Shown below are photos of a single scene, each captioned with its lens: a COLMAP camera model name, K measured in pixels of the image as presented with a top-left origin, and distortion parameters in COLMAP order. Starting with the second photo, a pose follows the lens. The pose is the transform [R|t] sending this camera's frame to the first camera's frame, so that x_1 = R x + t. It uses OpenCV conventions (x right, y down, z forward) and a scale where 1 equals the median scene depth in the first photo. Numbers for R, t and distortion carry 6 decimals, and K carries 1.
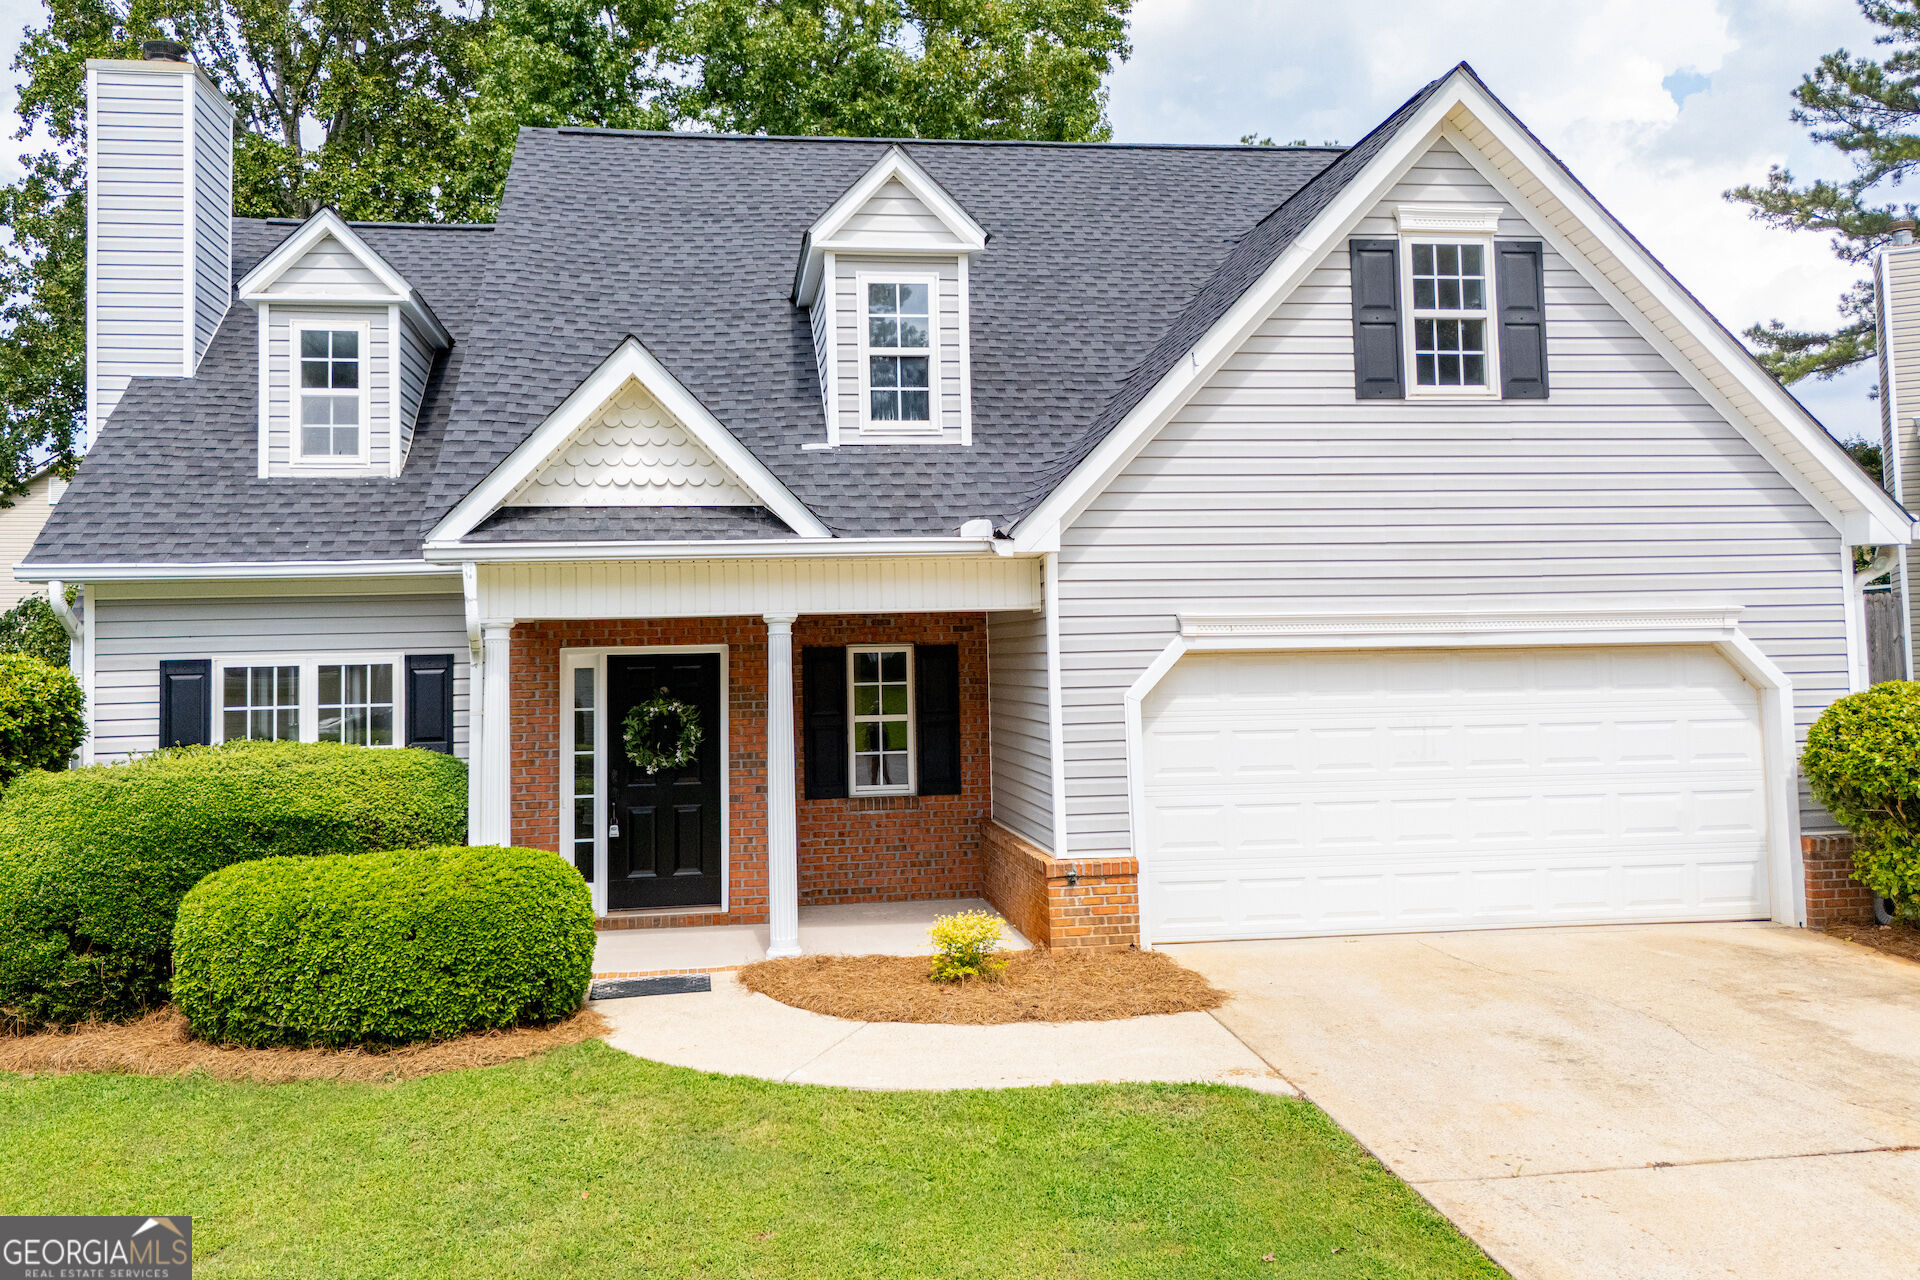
lens RADIAL K [[1438.9, 0, 908.0], [0, 1438.9, 582.4], [0, 0, 1]] dist [0.017009, -0.011211]
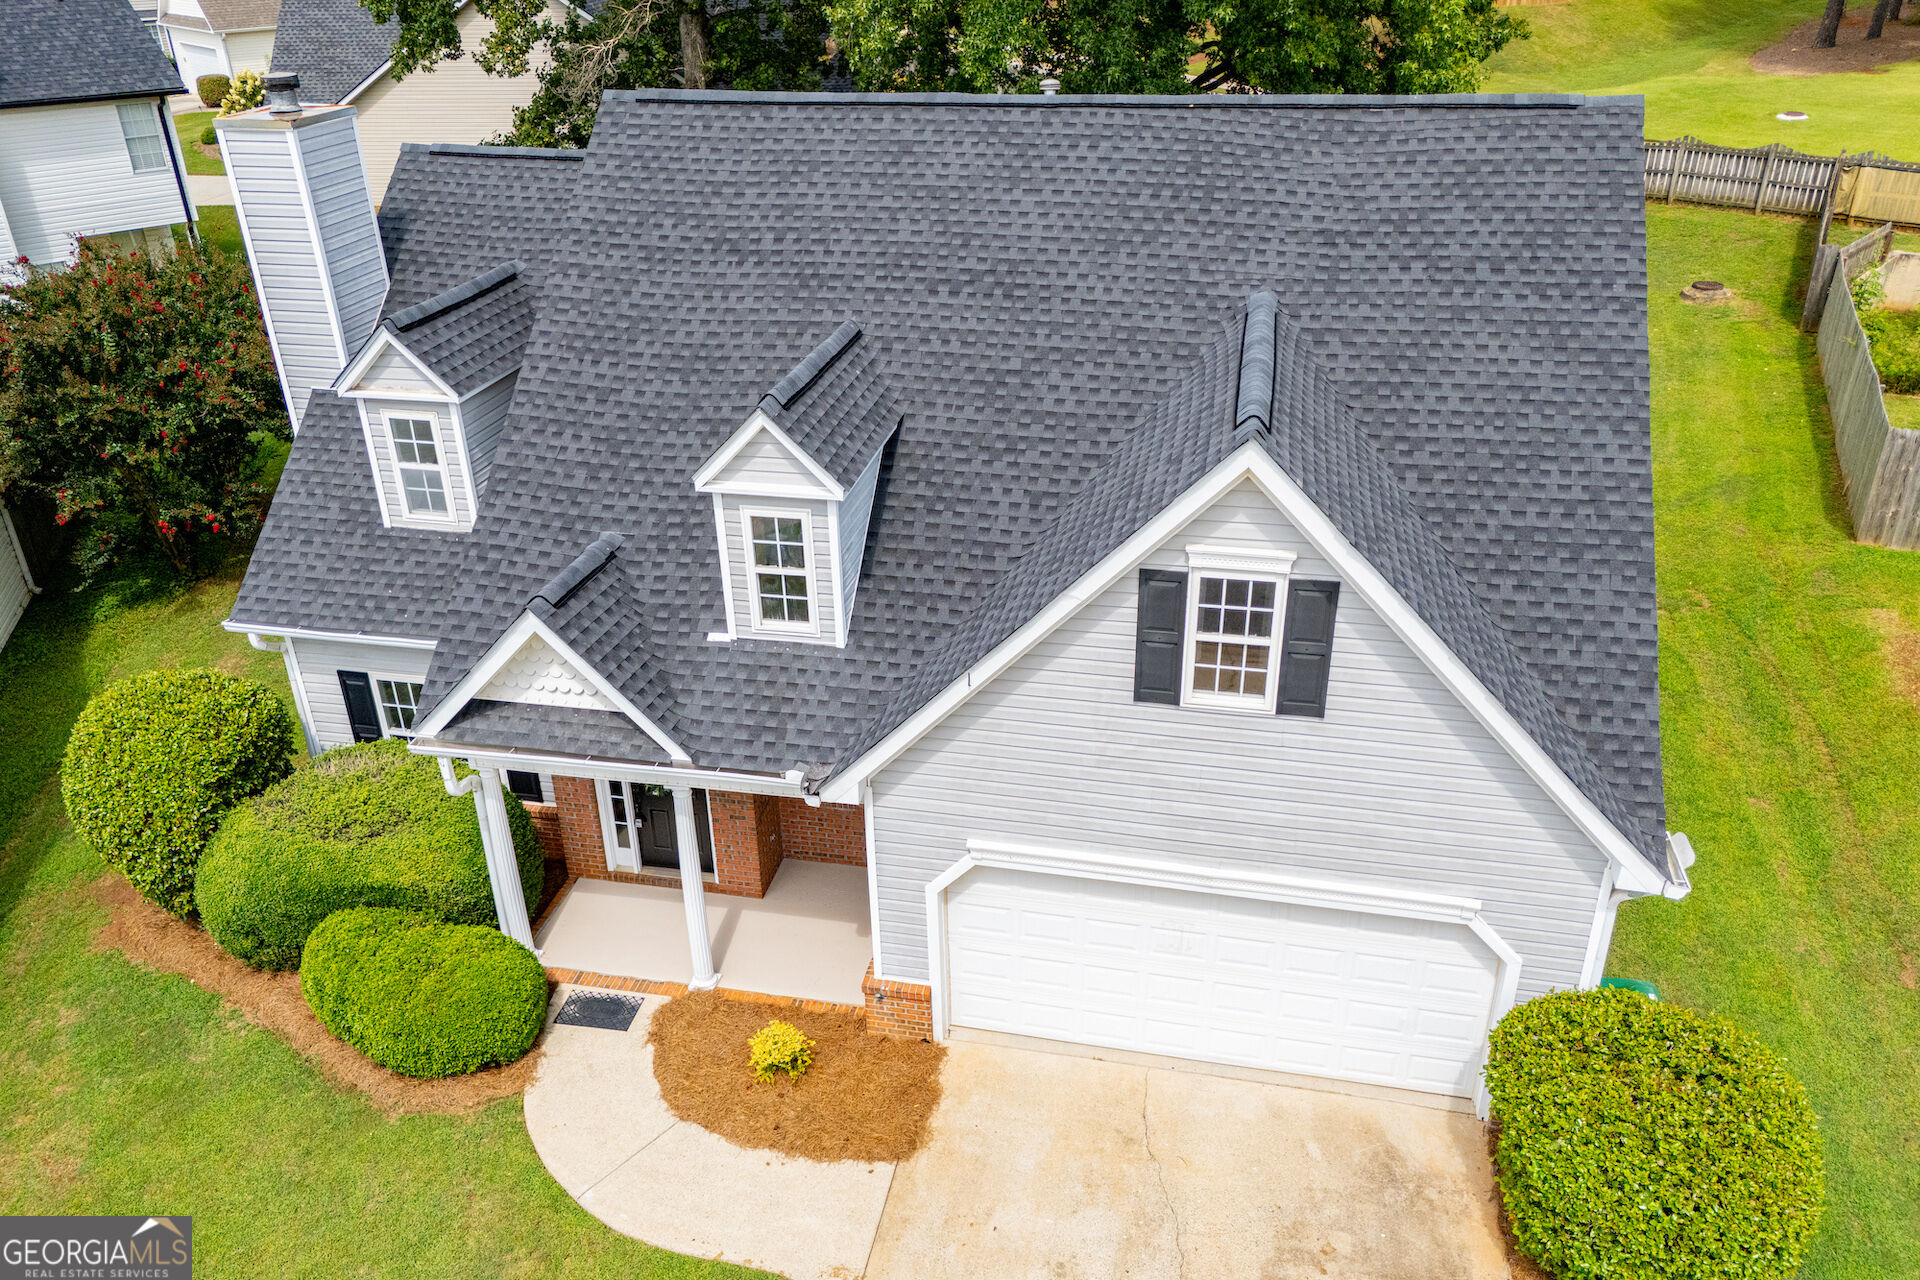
lens RADIAL K [[1438.9, 0, 943.0], [0, 1438.9, 667.4], [0, 0, 1]] dist [0.017009, -0.011211]
pose [[0.940124, 0.163333, -0.299149, 0.490438], [0.013840, 0.858678, 0.512329, -0.704460], [0.340553, -0.485793, 0.805003, 0.071750]]
